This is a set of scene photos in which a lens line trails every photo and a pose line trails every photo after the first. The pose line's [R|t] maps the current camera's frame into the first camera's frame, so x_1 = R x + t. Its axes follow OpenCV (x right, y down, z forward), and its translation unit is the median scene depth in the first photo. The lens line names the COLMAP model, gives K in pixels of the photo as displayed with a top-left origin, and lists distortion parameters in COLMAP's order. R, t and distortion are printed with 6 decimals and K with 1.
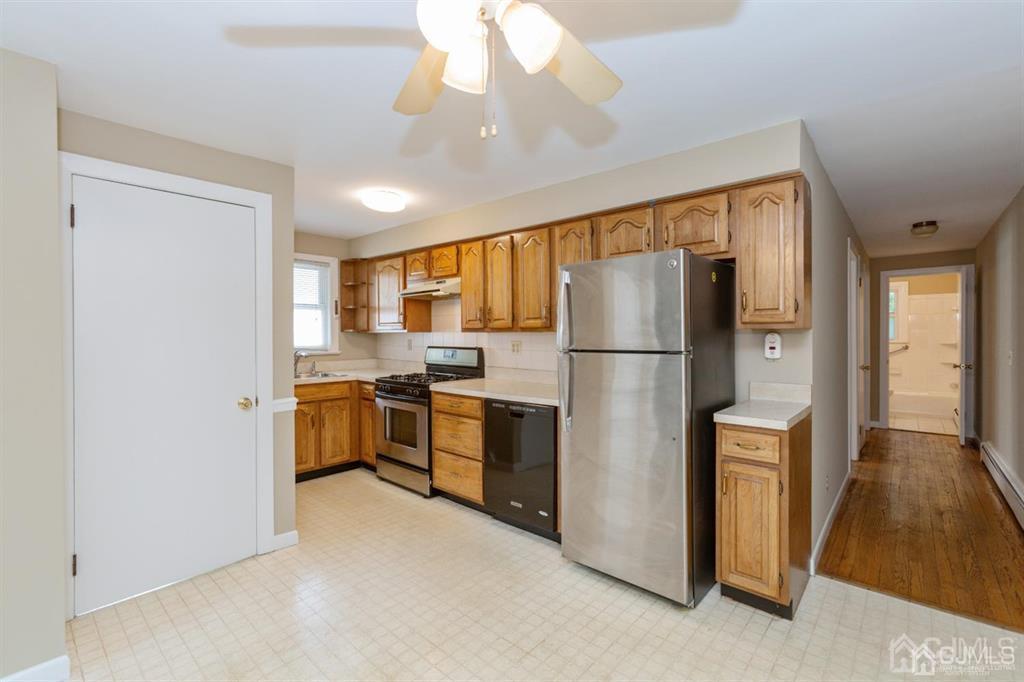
lens RADIAL K [[446.7, 0, 508.6], [0, 446.7, 342.6], [0, 0, 1]] dist [-0.004227, 0.000888]
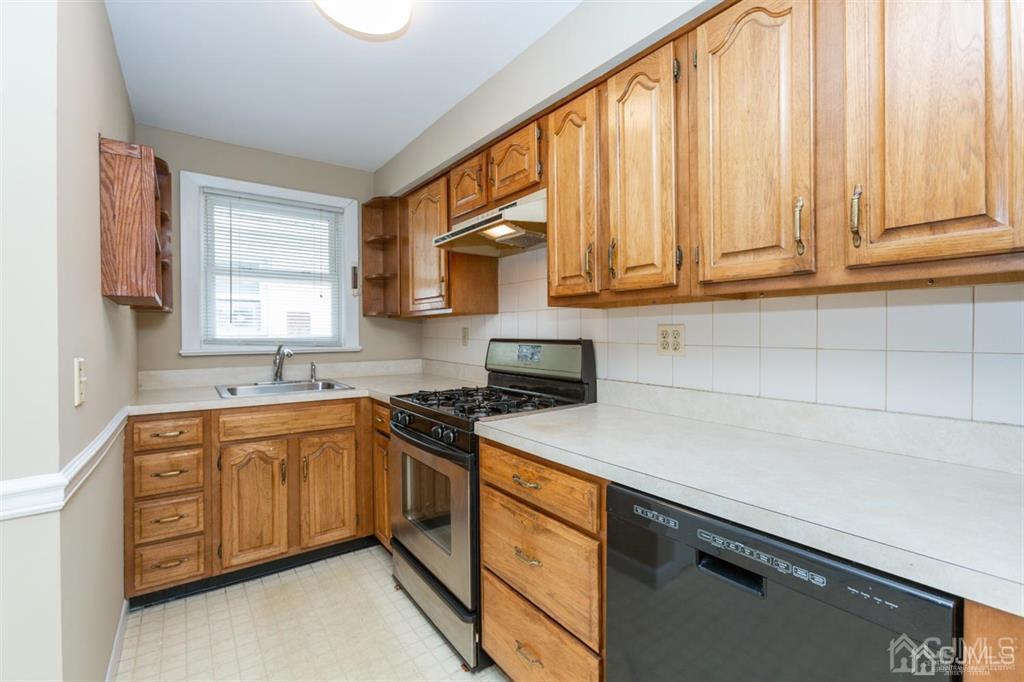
lens RADIAL K [[446.7, 0, 506.0], [0, 446.7, 341.8], [0, 0, 1]] dist [-0.004227, 0.000888]
pose [[0.975360, 0.002509, -0.220604, -0.042731], [-0.002040, 0.999995, 0.002353, 0.012065], [0.220609, -0.001845, 0.975361, 0.503941]]
